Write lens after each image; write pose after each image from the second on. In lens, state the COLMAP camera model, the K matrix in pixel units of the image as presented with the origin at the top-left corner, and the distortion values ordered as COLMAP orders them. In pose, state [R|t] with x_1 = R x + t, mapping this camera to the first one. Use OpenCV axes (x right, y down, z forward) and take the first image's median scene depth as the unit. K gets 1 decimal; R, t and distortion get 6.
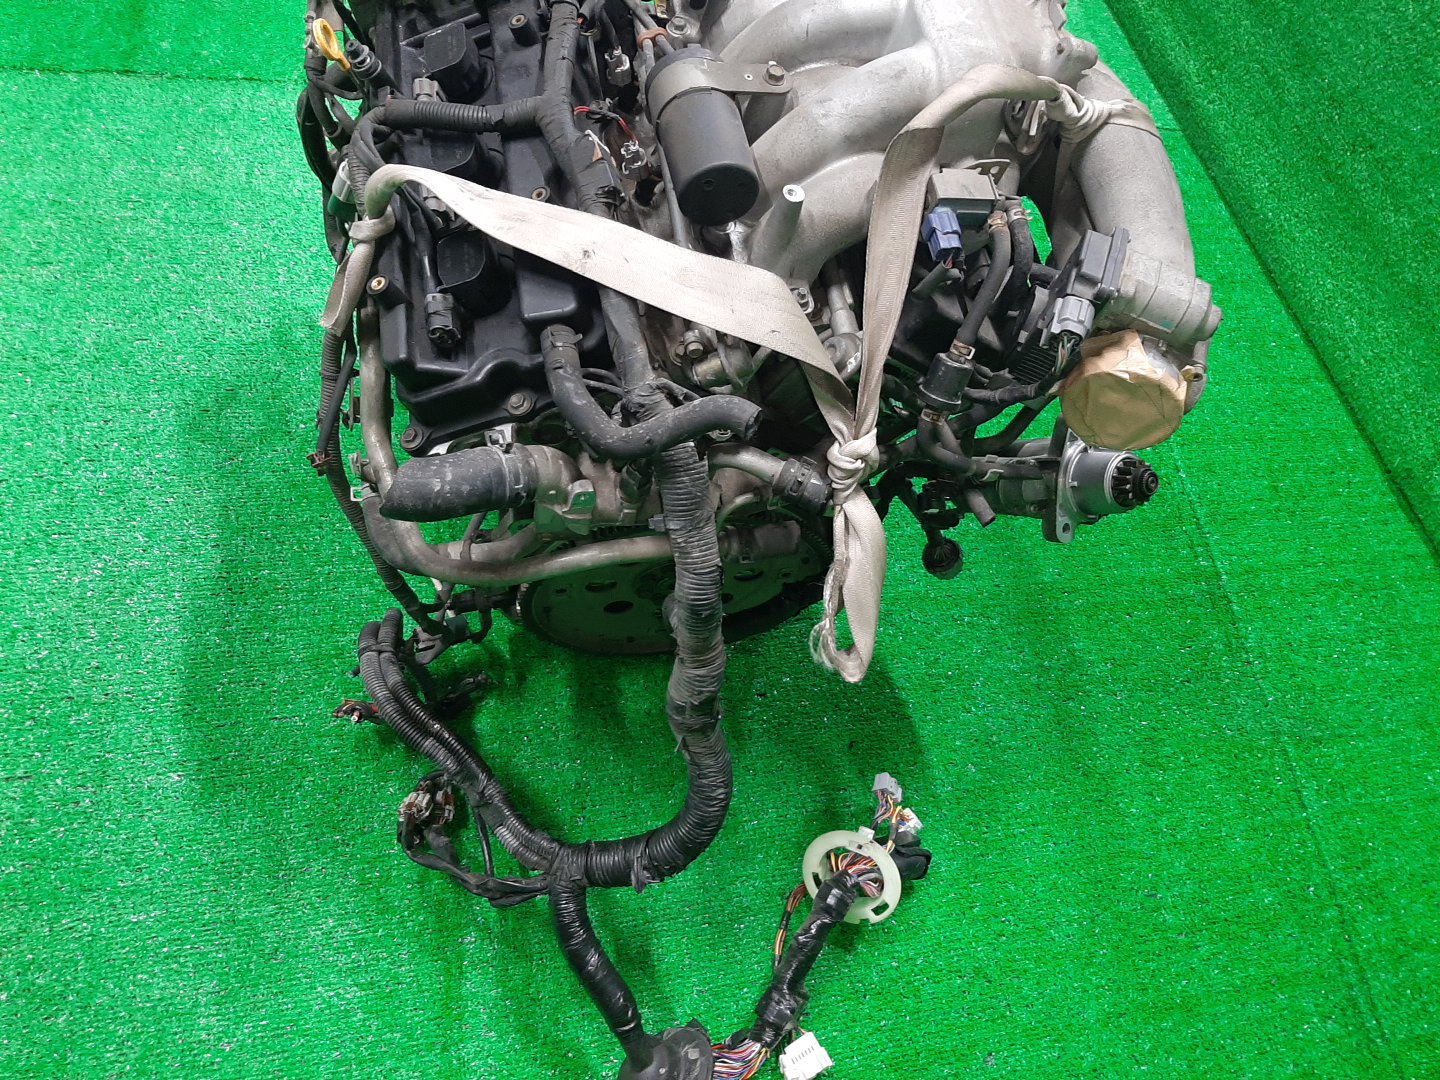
lens RADIAL K [[1142.3, 0, 720.0], [0, 1142.3, 540.0], [0, 0, 1]] dist [0.065896, -0.129064]
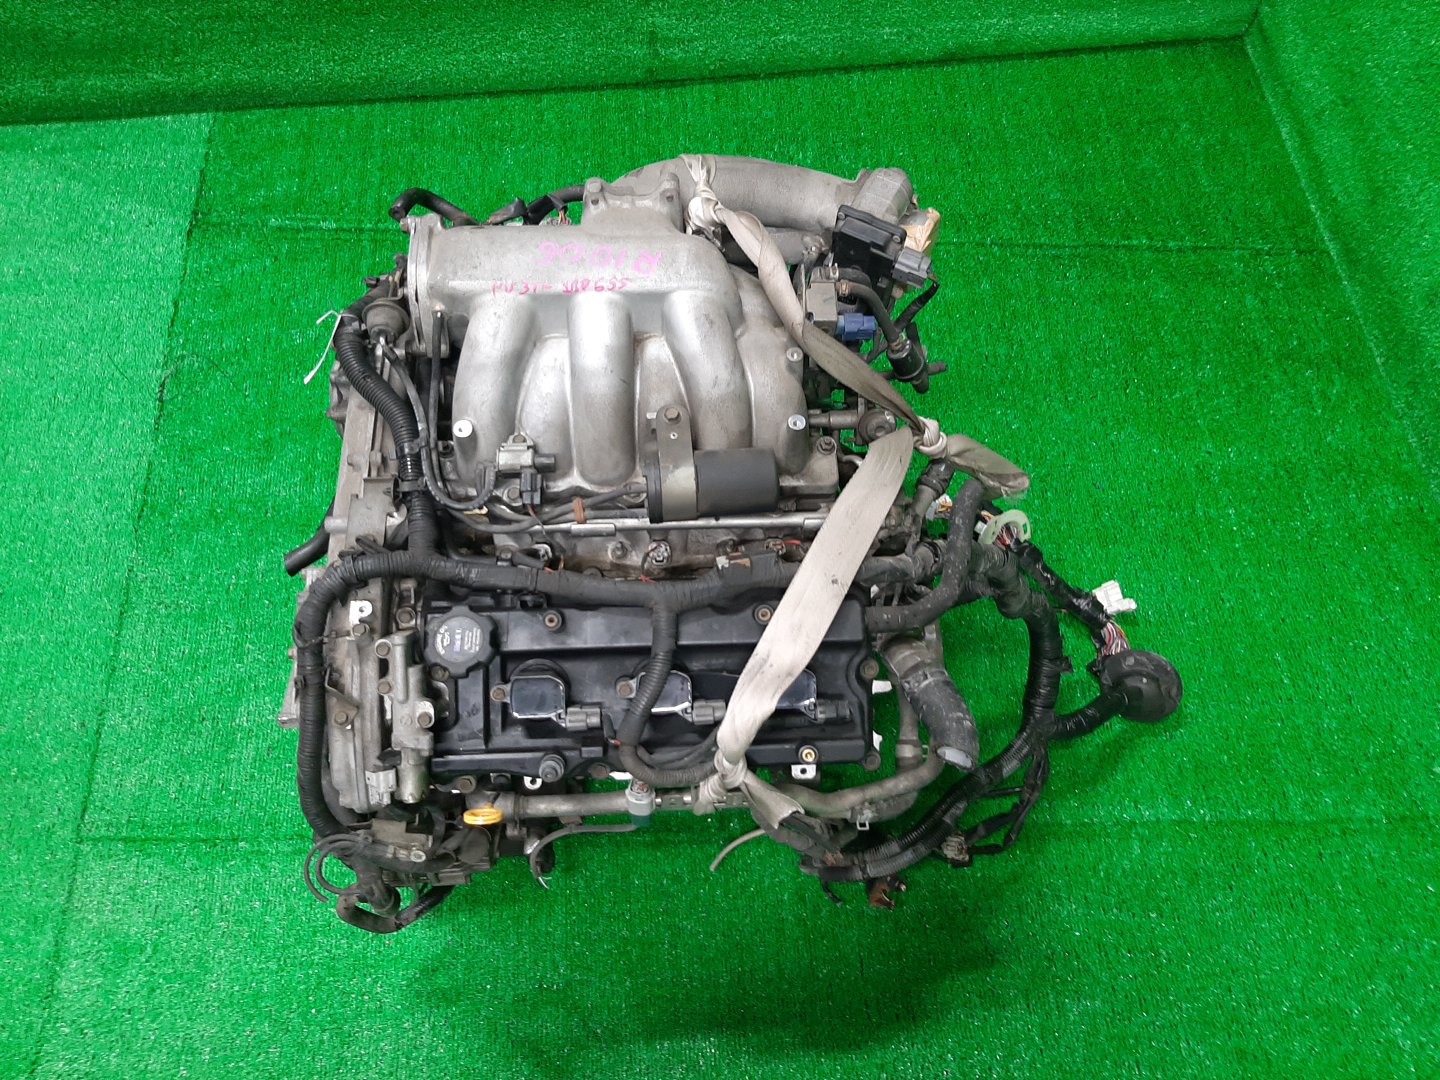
lens RADIAL K [[1142.3, 0, 720.0], [0, 1142.3, 540.0], [0, 0, 1]] dist [0.065896, -0.129064]
pose [[0.124216, -0.958556, 0.256398, -0.195910], [0.849618, 0.236227, 0.471535, -0.458690], [-0.512561, 0.159269, 0.843750, -0.007889]]
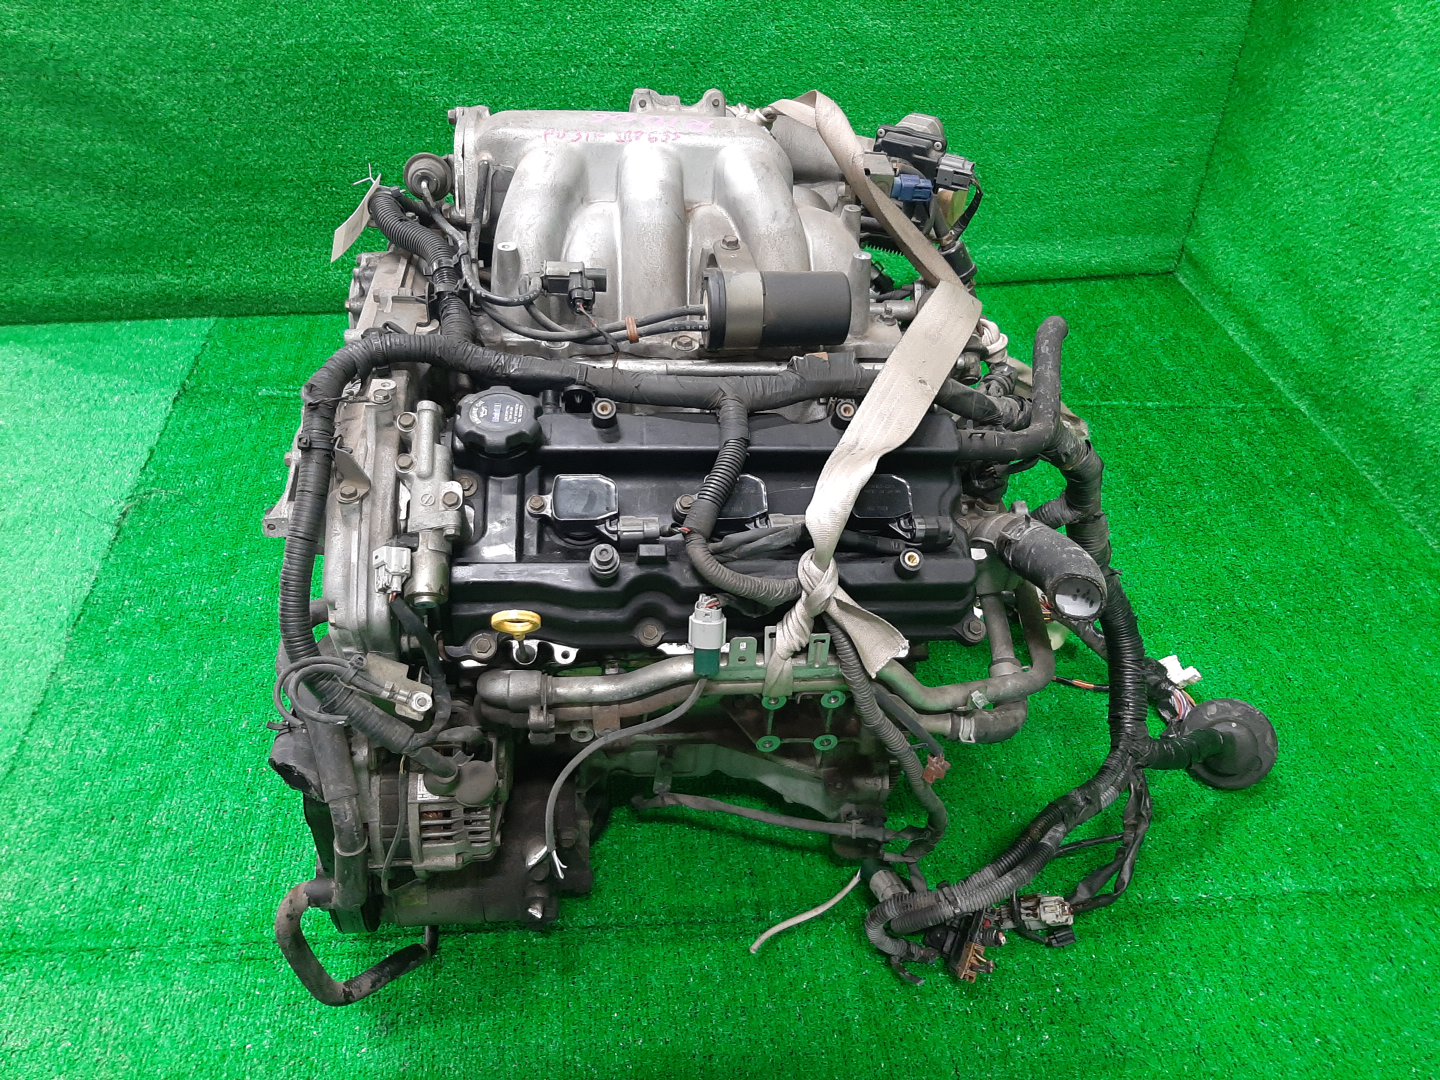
lens RADIAL K [[1142.3, 0, 720.0], [0, 1142.3, 540.0], [0, 0, 1]] dist [0.065896, -0.129064]
pose [[0.081551, -0.765822, 0.637861, -0.464796], [0.828124, 0.408180, 0.384188, -0.372502], [-0.554582, 0.496897, 0.667483, 0.204549]]
